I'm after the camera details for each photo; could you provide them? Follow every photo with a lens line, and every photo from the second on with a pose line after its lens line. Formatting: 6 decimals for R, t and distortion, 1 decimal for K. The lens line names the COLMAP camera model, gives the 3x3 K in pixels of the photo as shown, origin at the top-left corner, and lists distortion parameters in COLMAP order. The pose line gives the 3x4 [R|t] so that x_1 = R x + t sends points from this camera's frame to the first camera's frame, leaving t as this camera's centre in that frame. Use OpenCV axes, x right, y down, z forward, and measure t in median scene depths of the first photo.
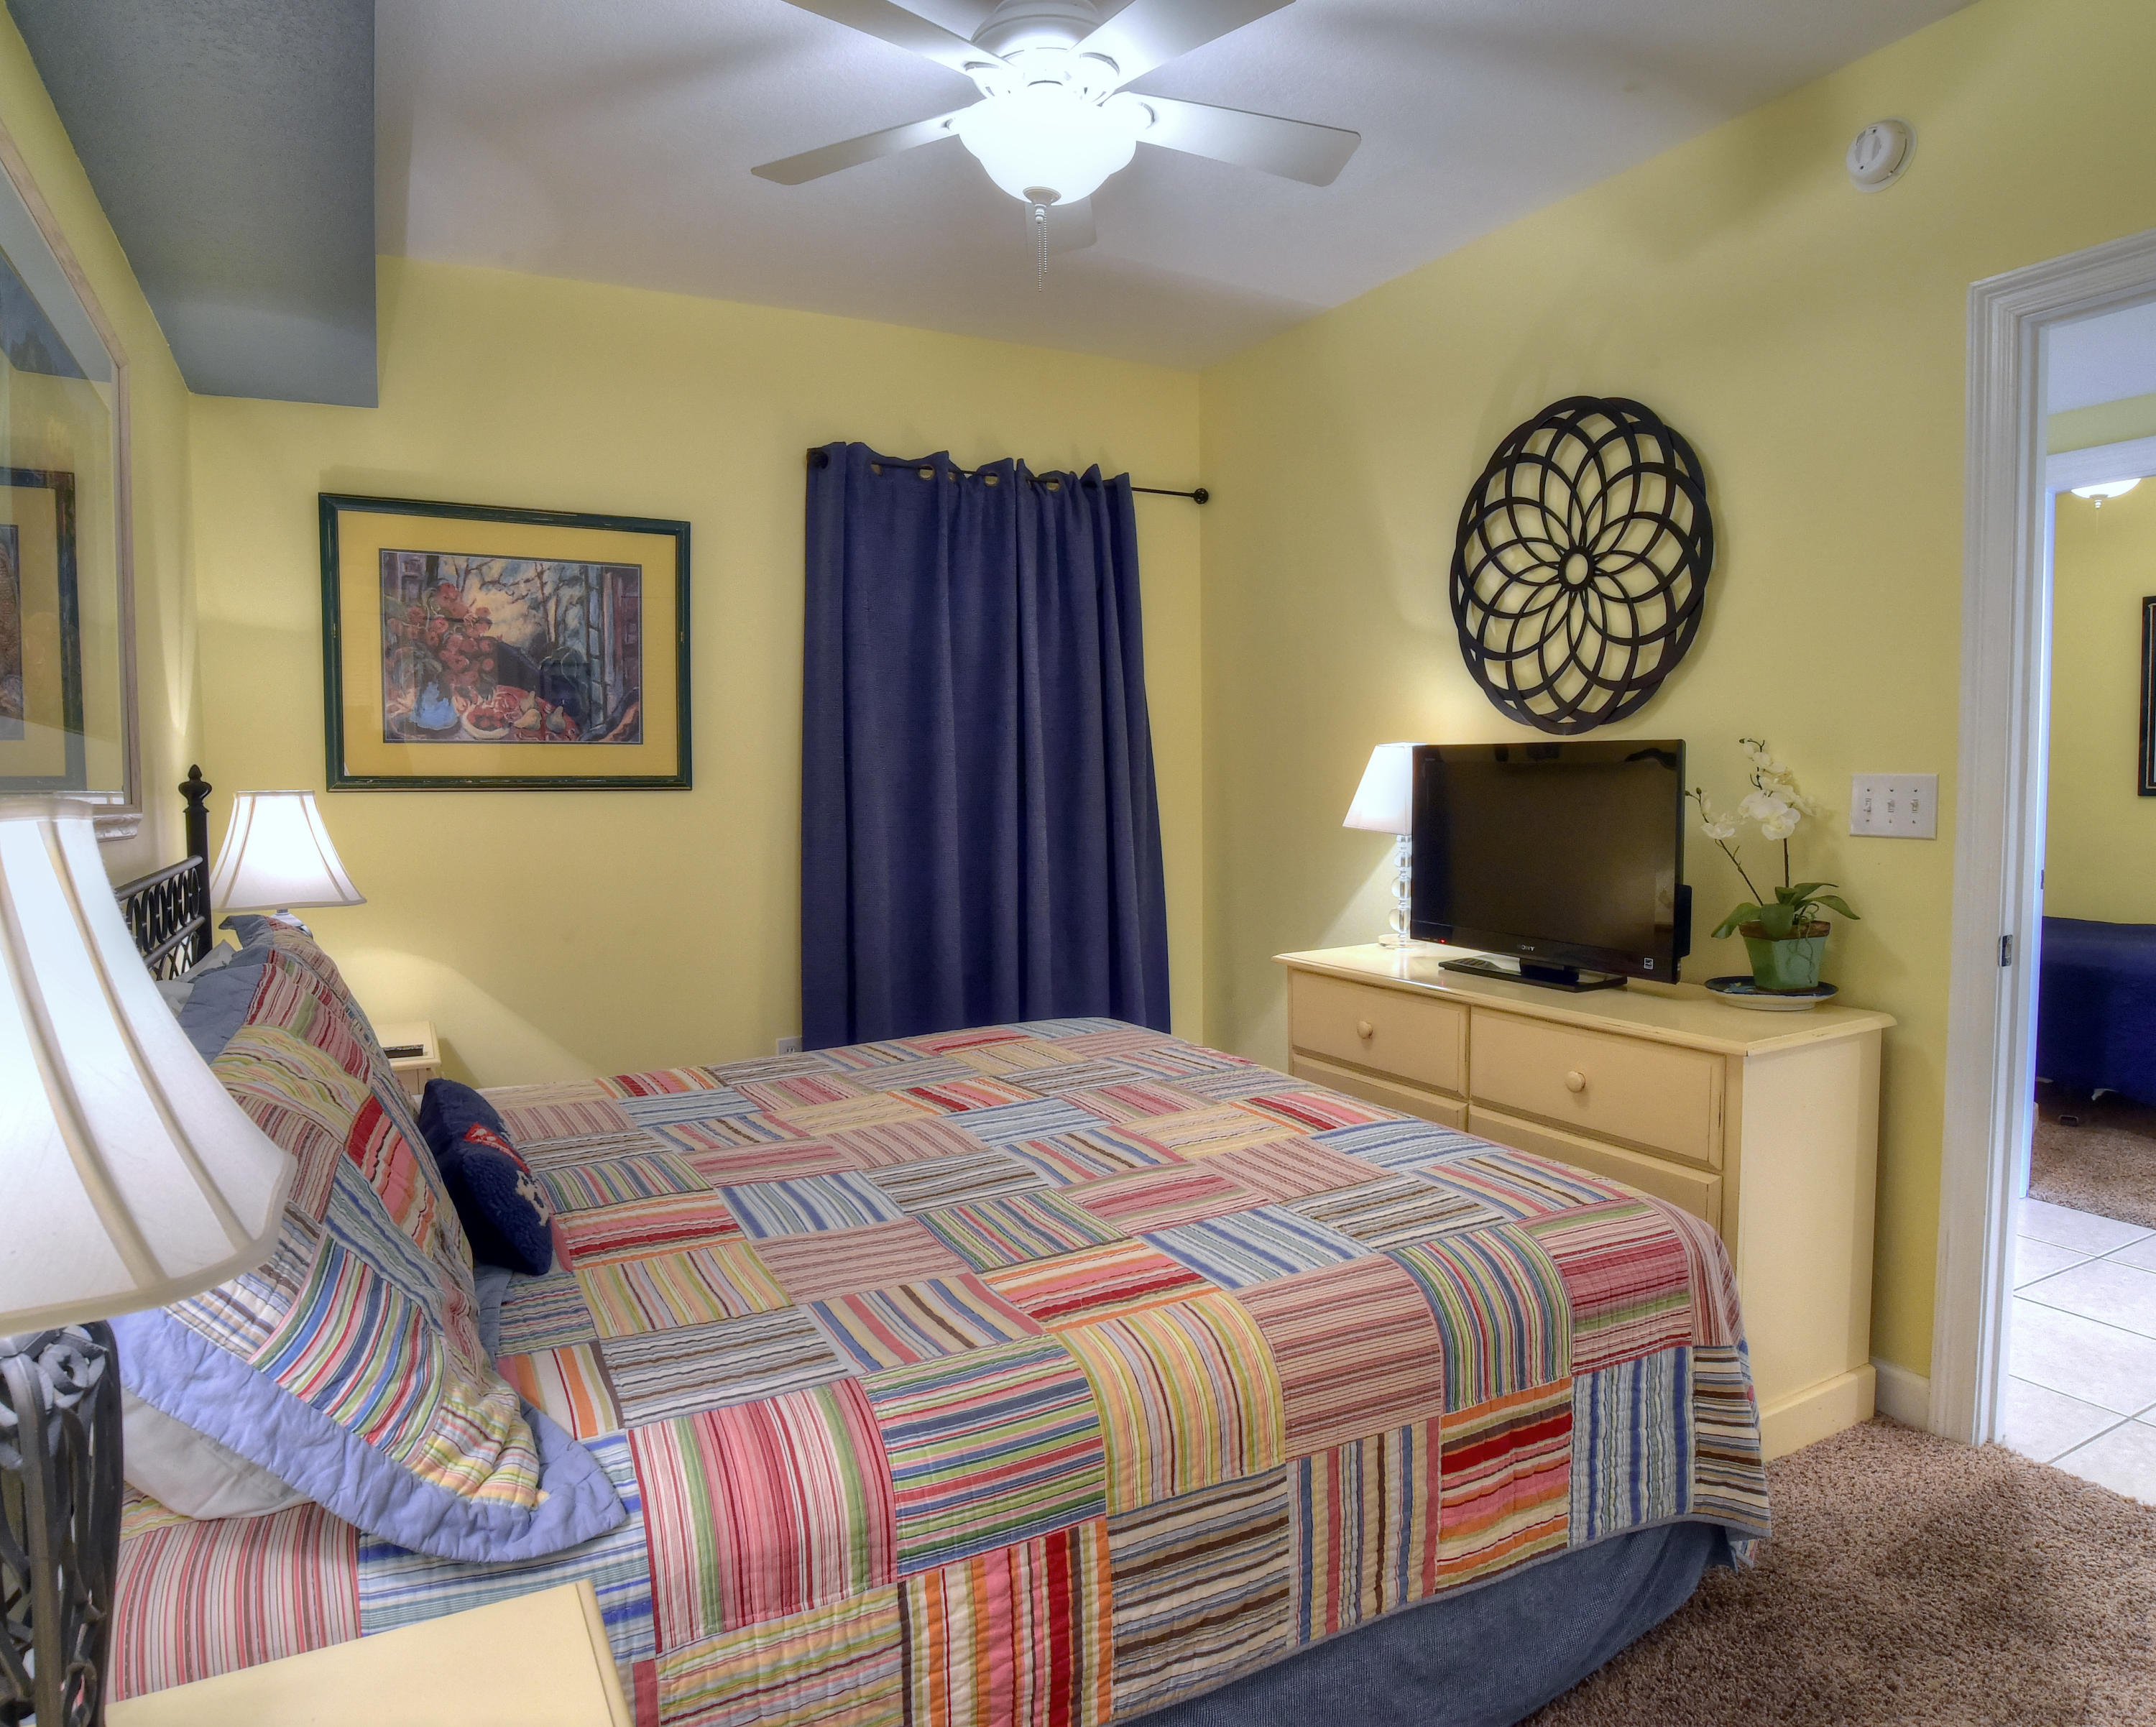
lens RADIAL K [[1324.2, 0, 1067.8], [0, 1324.2, 859.3], [0, 0, 1]] dist [-0.082355, 0.034993]
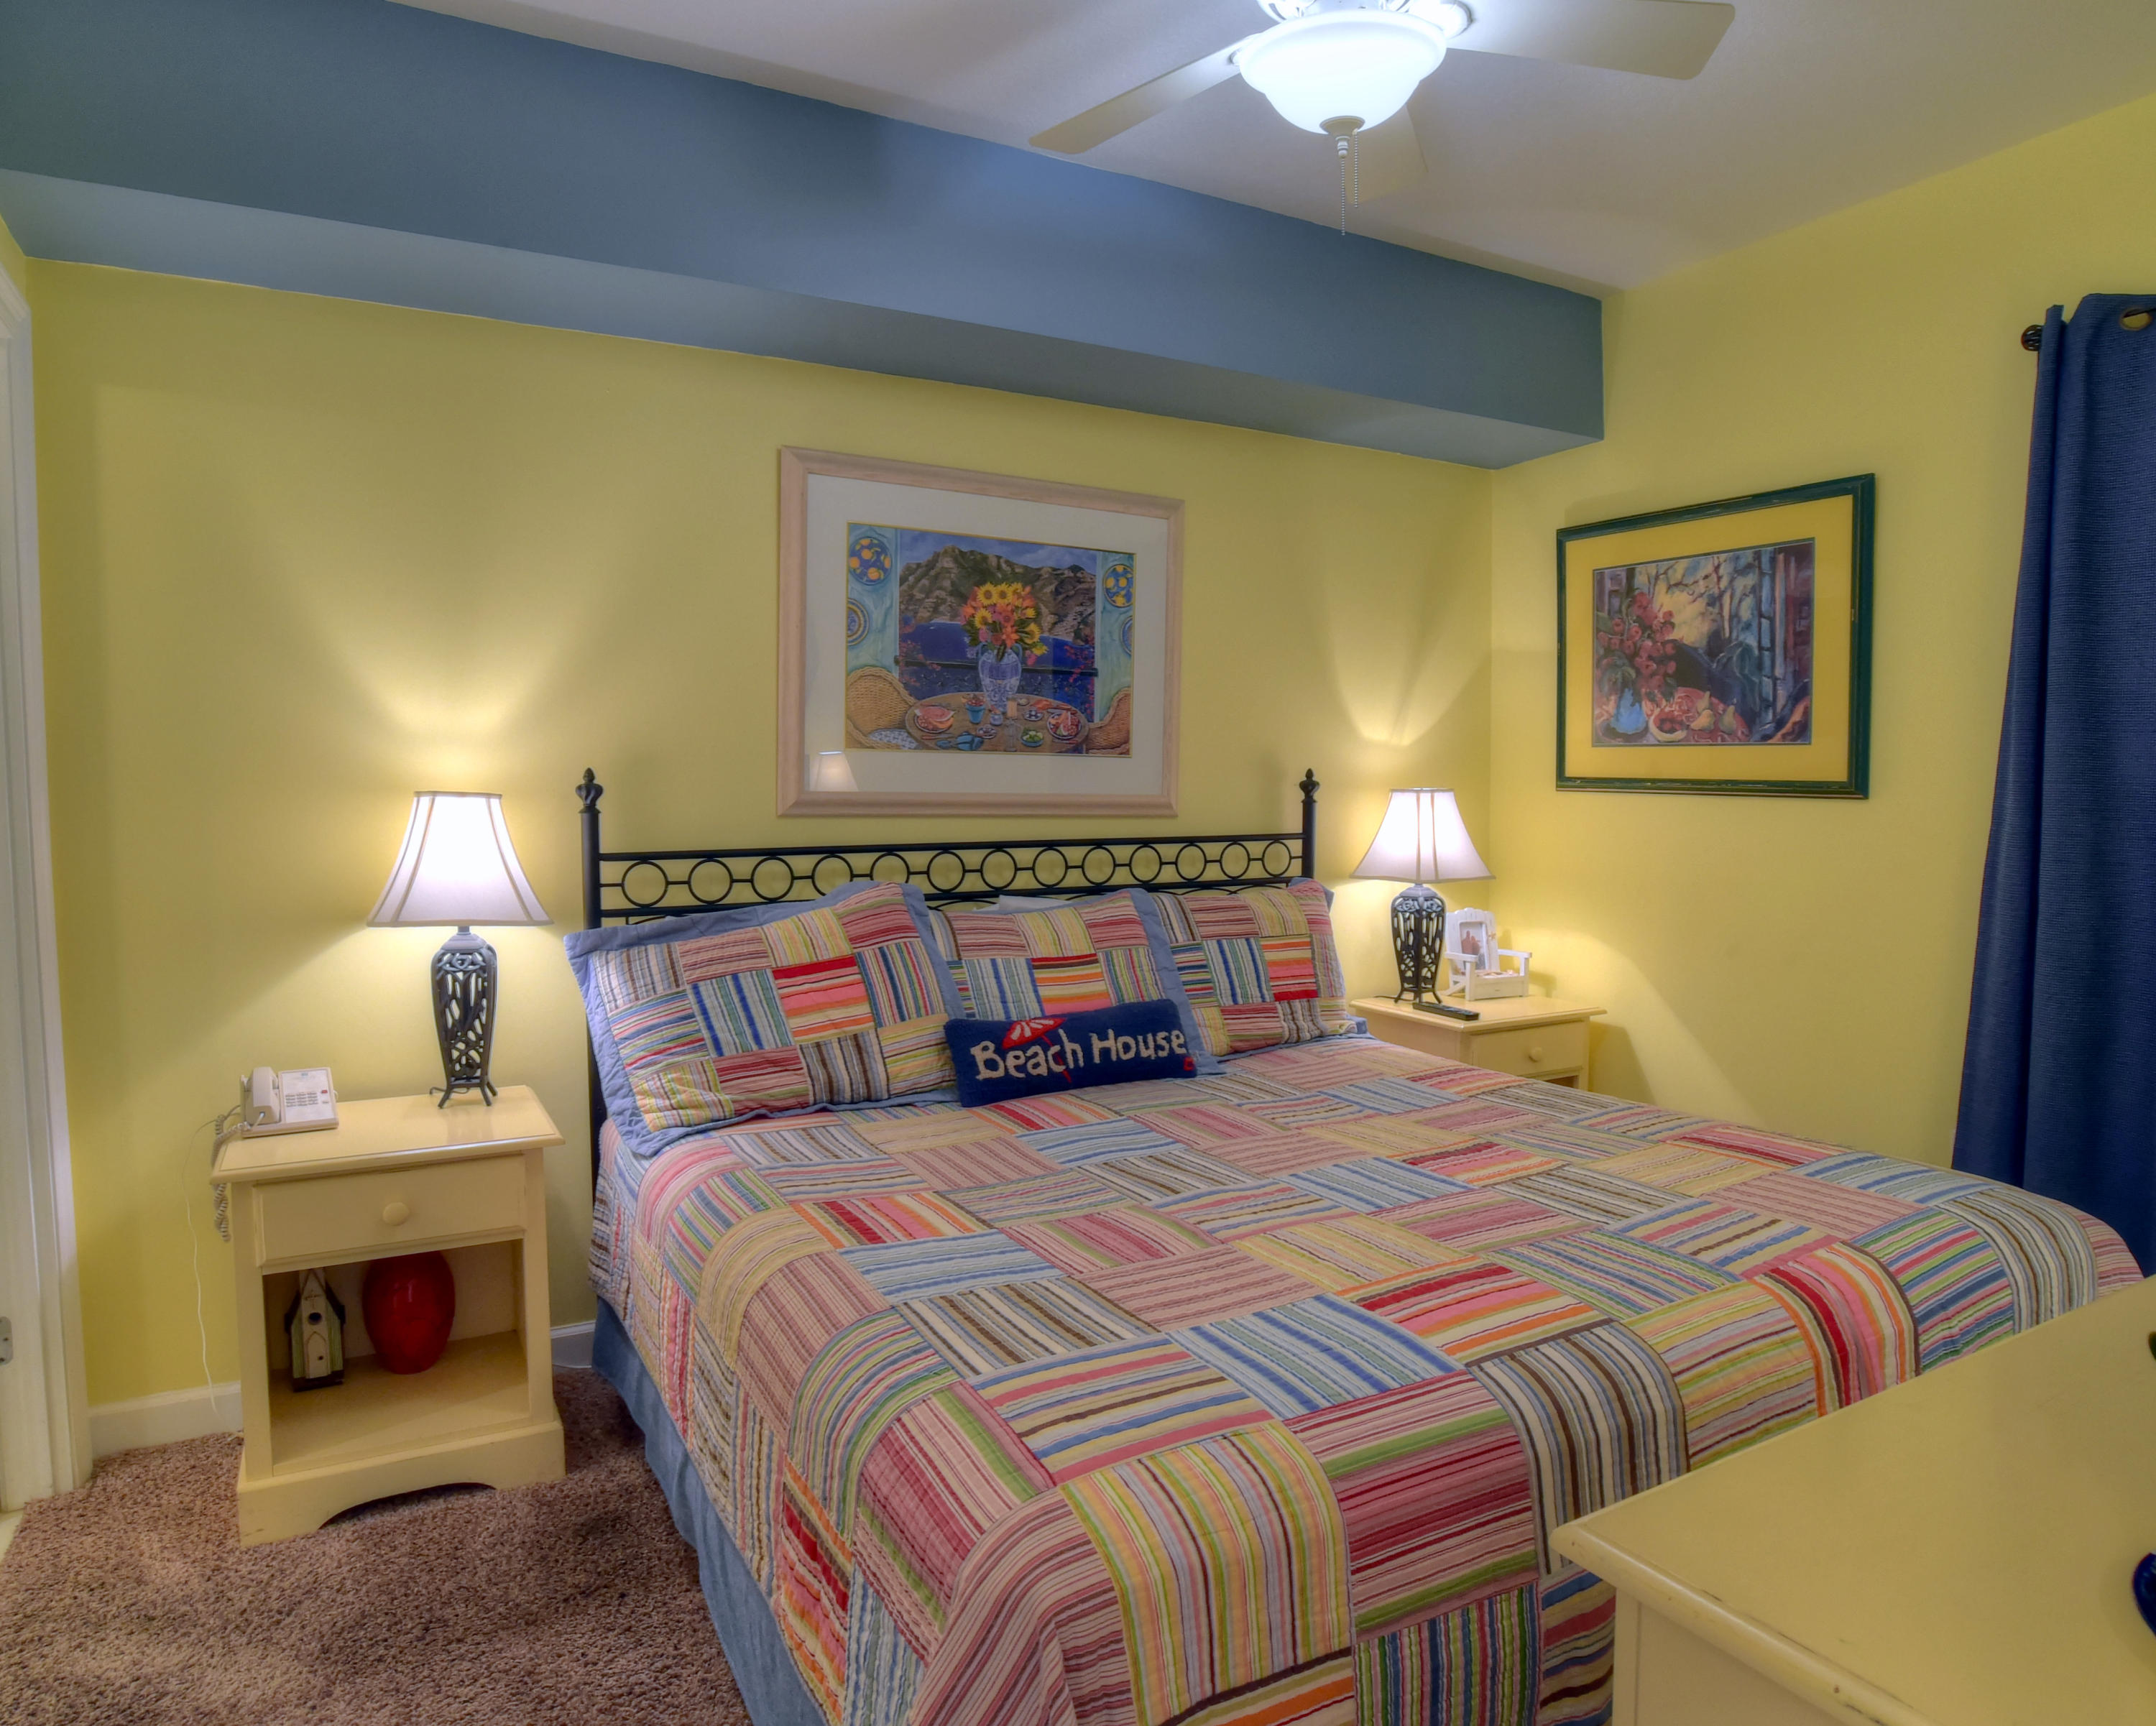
lens RADIAL K [[1324.0, 0, 1065.1], [0, 1324.0, 859.1], [0, 0, 1]] dist [-0.082355, 0.034993]
pose [[0.019923, 0.070607, -0.997305, 0.553775], [-0.062544, 0.995638, 0.069240, -0.042912], [0.997843, 0.060996, 0.024252, 0.520315]]
